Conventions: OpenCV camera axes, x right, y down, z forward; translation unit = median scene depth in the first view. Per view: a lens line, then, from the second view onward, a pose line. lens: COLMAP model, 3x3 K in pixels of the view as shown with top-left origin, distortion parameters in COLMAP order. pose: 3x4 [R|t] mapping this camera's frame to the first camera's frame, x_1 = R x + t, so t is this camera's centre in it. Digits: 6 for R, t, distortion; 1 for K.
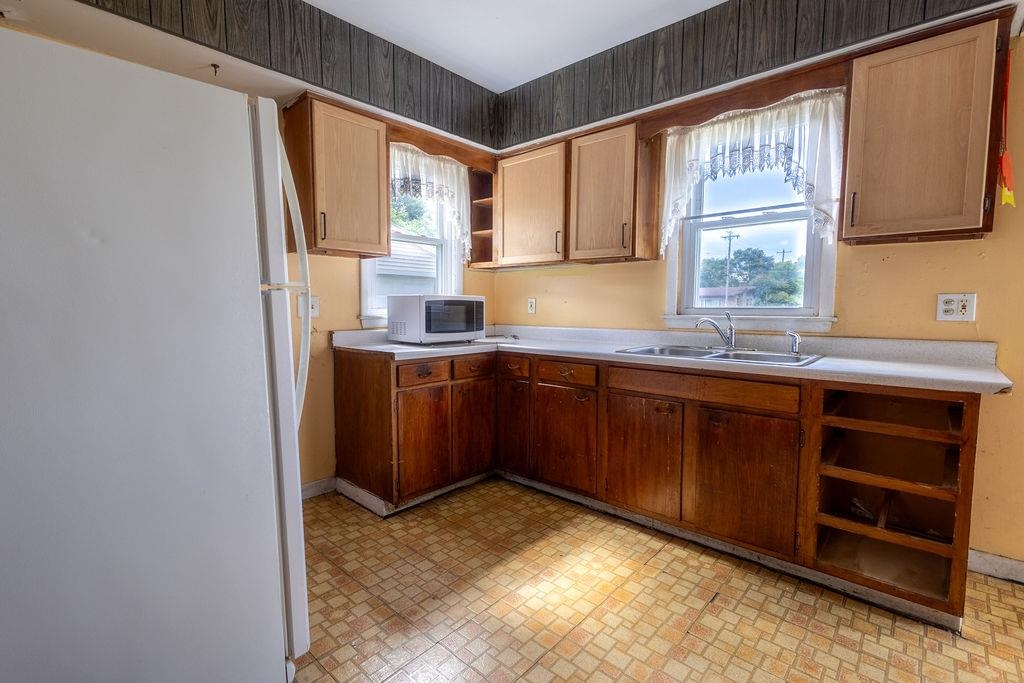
lens RADIAL K [[470.9, 0, 505.3], [0, 470.9, 341.4], [0, 0, 1]] dist [0.003546, 0.000172]
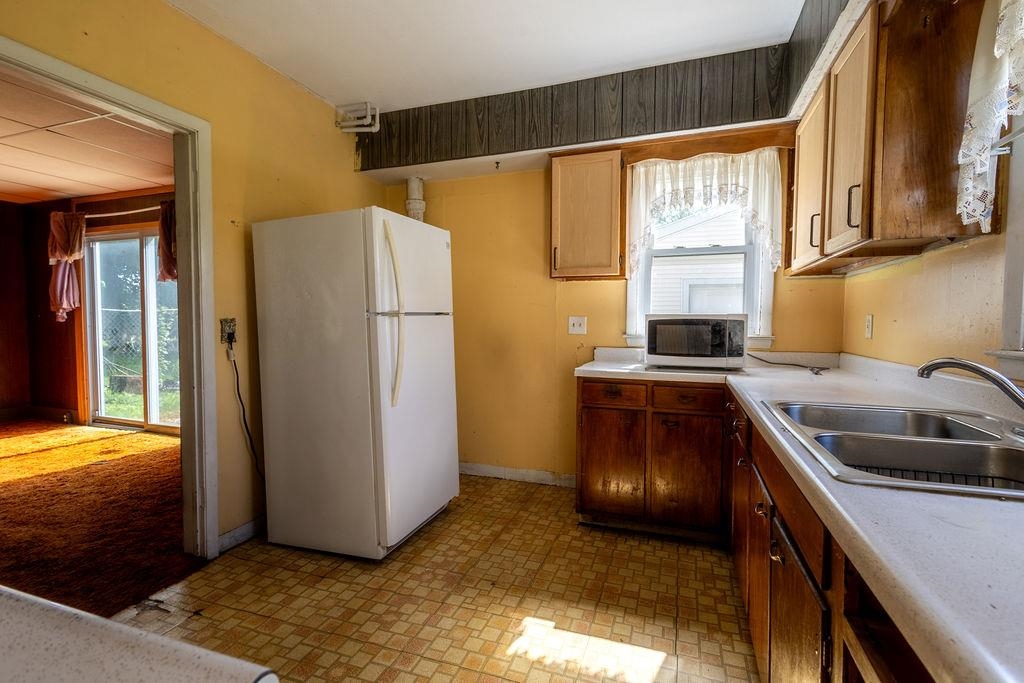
lens RADIAL K [[470.9, 0, 505.3], [0, 470.9, 341.4], [0, 0, 1]] dist [0.003546, 0.000172]
pose [[0.374548, 0.038478, -0.926409, 0.664974], [-0.072723, 0.997280, 0.012019, -0.038167], [0.924351, 0.062870, 0.376328, 0.425081]]
